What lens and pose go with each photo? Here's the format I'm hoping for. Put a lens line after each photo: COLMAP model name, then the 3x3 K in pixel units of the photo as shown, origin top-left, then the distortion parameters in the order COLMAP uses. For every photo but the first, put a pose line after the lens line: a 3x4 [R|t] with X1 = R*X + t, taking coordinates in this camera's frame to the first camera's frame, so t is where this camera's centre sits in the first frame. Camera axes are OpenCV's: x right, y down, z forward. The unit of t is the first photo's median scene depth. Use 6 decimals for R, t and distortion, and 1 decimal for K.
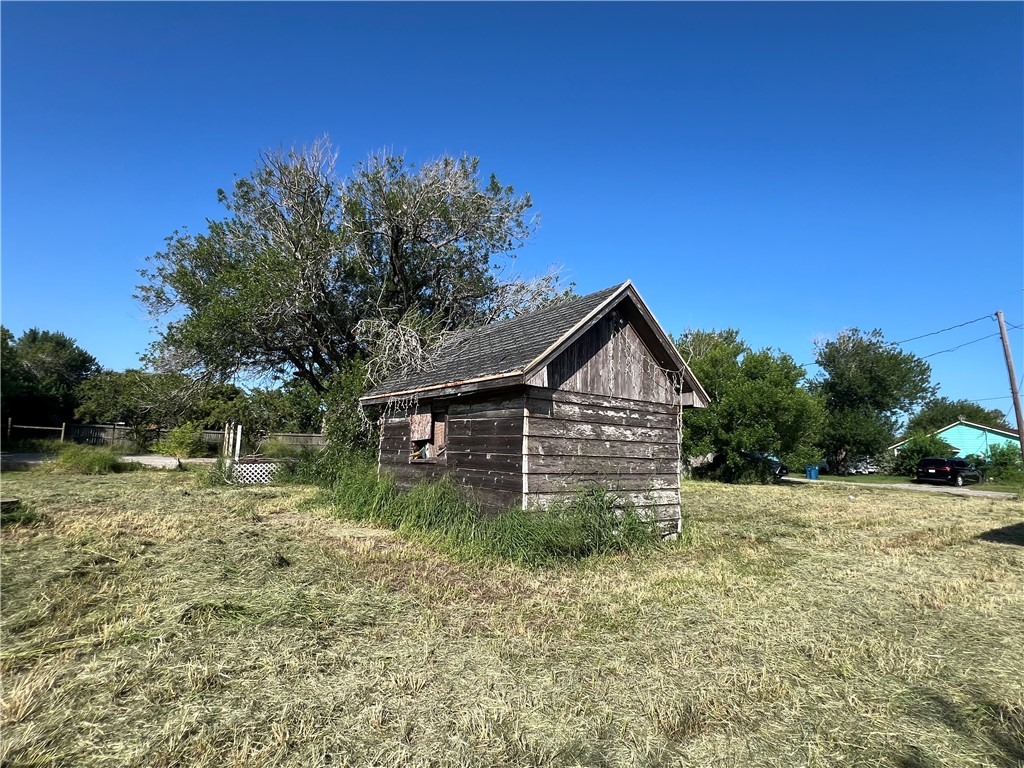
lens RADIAL K [[509.6, 0, 506.9], [0, 509.6, 383.2], [0, 0, 1]] dist [-0.005008, 0.001910]
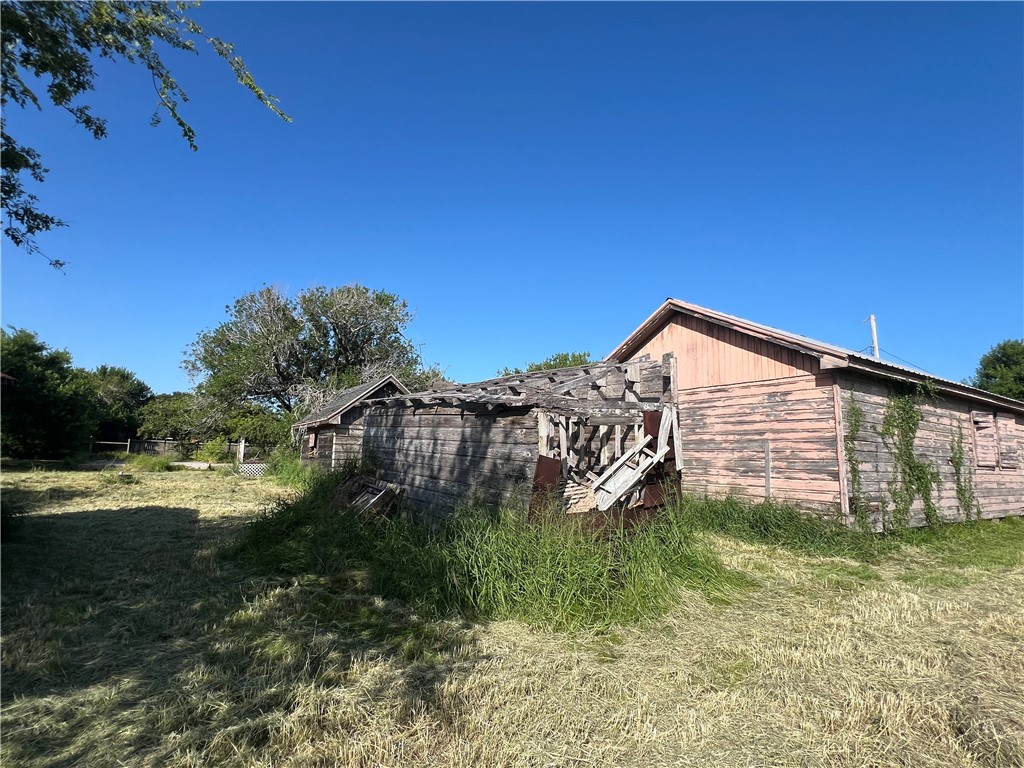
lens RADIAL K [[509.6, 0, 507.3], [0, 509.6, 384.5], [0, 0, 1]] dist [-0.005008, 0.001910]
pose [[0.998085, -0.017716, -0.059274, 0.336433], [0.016663, 0.999695, -0.018215, -0.040472], [0.059579, 0.017193, 0.998076, -0.462201]]
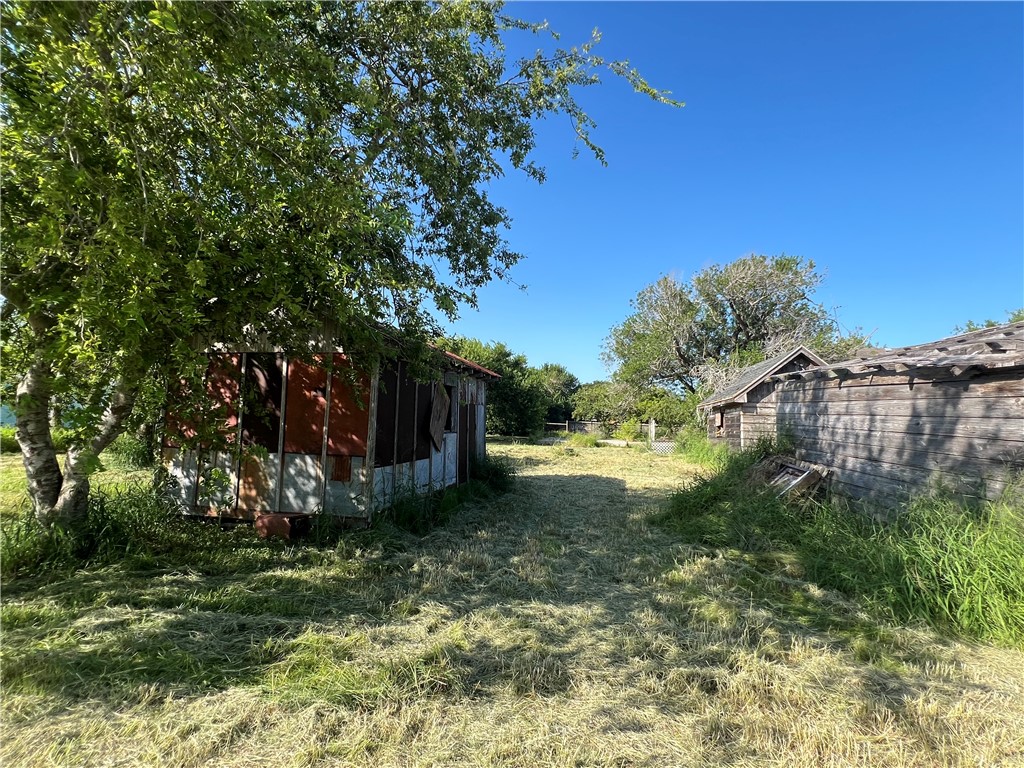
lens RADIAL K [[509.6, 0, 513.8], [0, 509.6, 386.4], [0, 0, 1]] dist [-0.005008, 0.001910]
pose [[0.697224, -0.066924, -0.713723, 0.332082], [0.080655, 0.996634, -0.014662, -0.038772], [0.712302, -0.047342, 0.700275, -0.469084]]
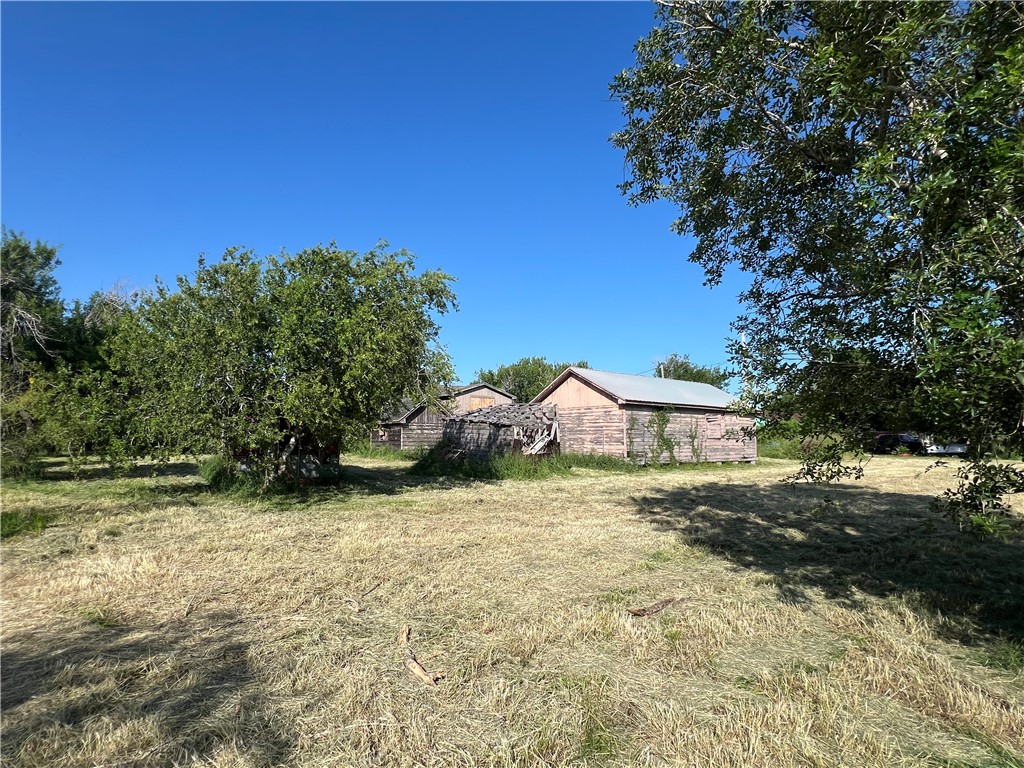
lens RADIAL K [[509.6, 0, 513.3], [0, 509.6, 383.9], [0, 0, 1]] dist [-0.005008, 0.001910]
pose [[0.999407, -0.028362, 0.019518, 0.317556], [0.027954, 0.999392, 0.020846, -0.135789], [-0.020097, -0.020288, 0.999592, -1.188525]]
